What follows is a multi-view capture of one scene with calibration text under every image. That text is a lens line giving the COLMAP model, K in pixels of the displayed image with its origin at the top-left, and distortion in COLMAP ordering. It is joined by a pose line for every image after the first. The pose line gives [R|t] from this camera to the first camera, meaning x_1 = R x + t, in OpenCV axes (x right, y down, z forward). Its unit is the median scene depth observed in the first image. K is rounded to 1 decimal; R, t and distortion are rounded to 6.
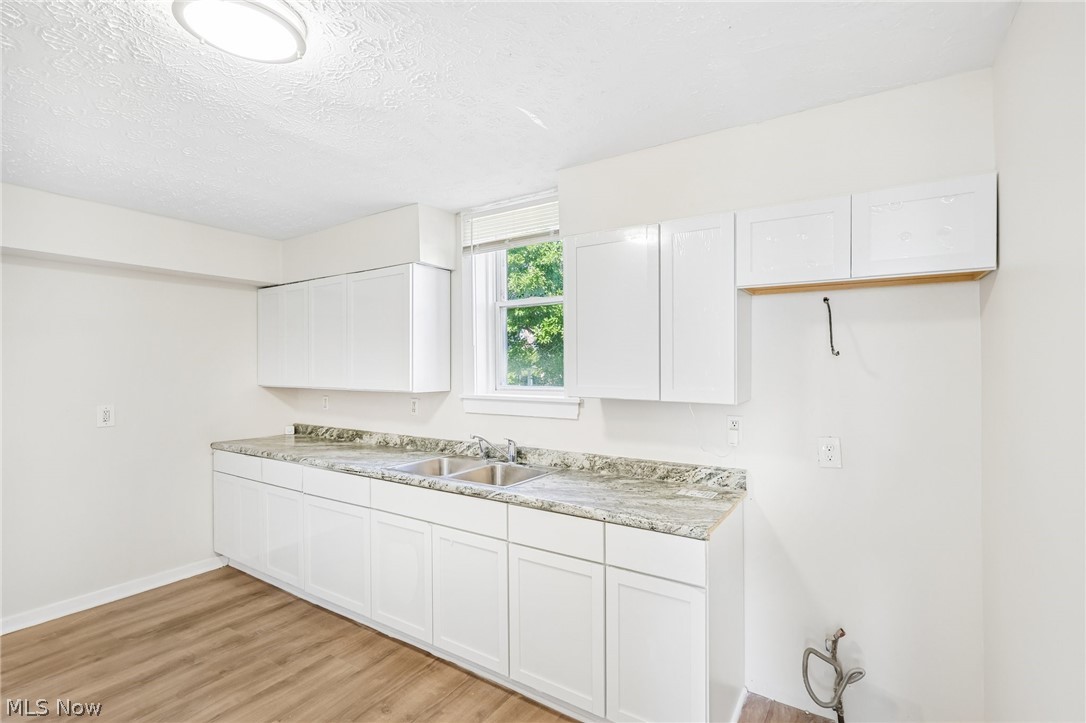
lens RADIAL K [[494.3, 0, 540.4], [0, 494.3, 363.4], [0, 0, 1]] dist [-0.004151, -0.000081]
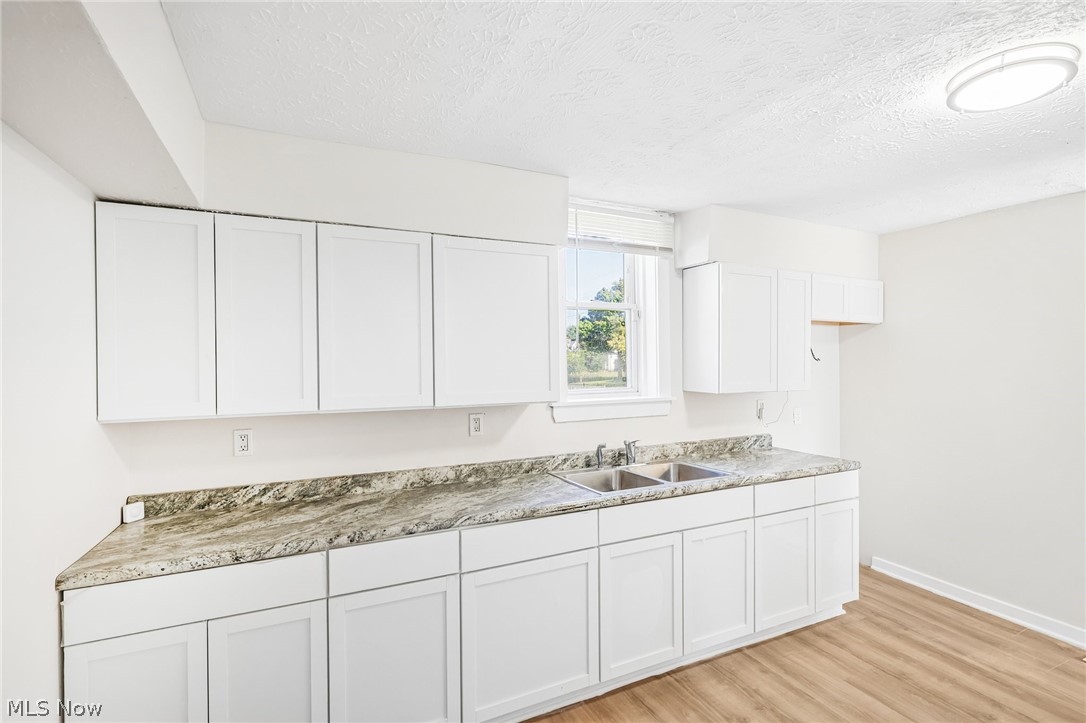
lens RADIAL K [[494.3, 0, 540.4], [0, 494.3, 363.4], [0, 0, 1]] dist [-0.004151, -0.000081]
pose [[0.534449, -0.000886, 0.845200, -0.839965], [0.005026, 0.999985, -0.002130, -0.004651], [-0.845186, 0.005387, 0.534445, 0.503063]]
